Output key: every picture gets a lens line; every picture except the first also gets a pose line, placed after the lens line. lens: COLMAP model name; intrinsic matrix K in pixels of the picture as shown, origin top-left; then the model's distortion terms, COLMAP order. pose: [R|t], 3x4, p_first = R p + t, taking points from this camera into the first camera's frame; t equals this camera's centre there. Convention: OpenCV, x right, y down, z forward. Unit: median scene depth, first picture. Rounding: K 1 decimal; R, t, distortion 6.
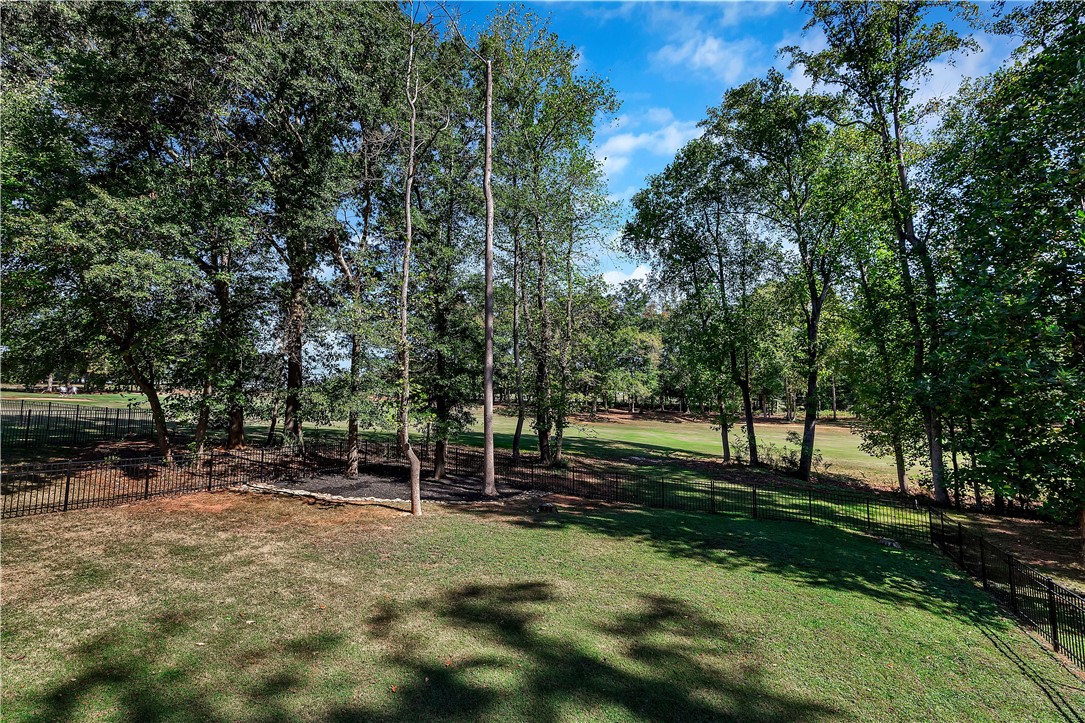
lens RADIAL K [[491.9, 0, 543.2], [0, 491.9, 359.1], [0, 0, 1]] dist [0.003494, 0.000996]
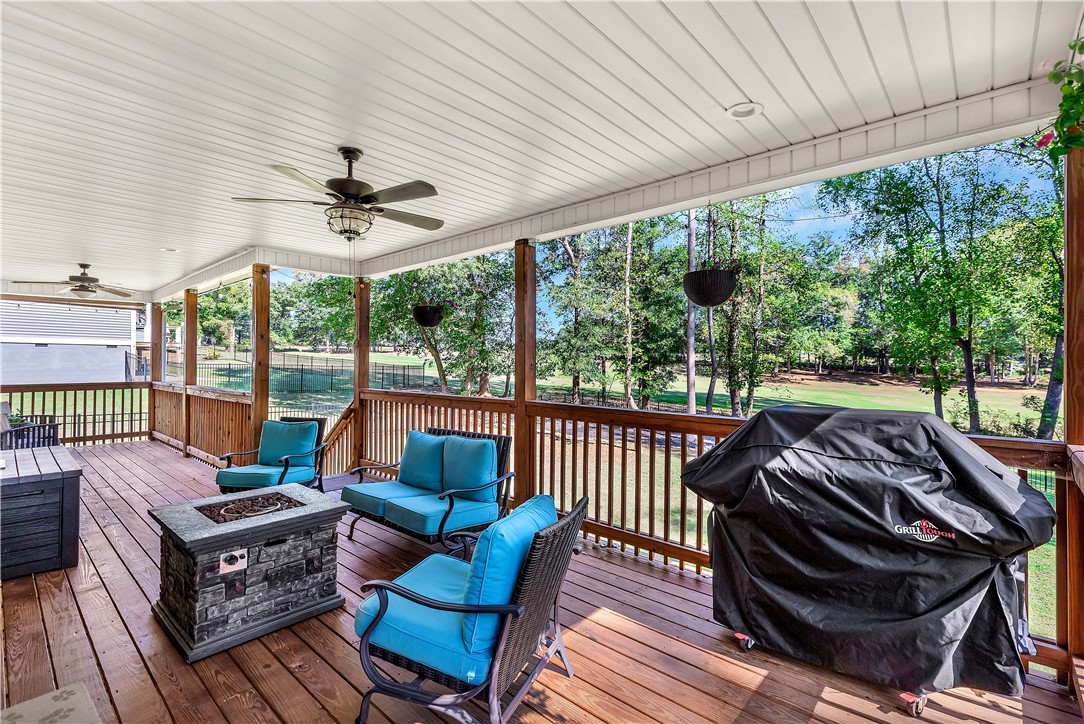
lens RADIAL K [[491.4, 0, 544.0], [0, 491.4, 361.1], [0, 0, 1]] dist [0.003494, 0.000996]
pose [[0.950234, 0.005470, -0.311490, -0.045679], [0.021847, 0.996214, 0.084141, -0.010908], [0.310771, -0.086759, 0.946517, -0.100544]]
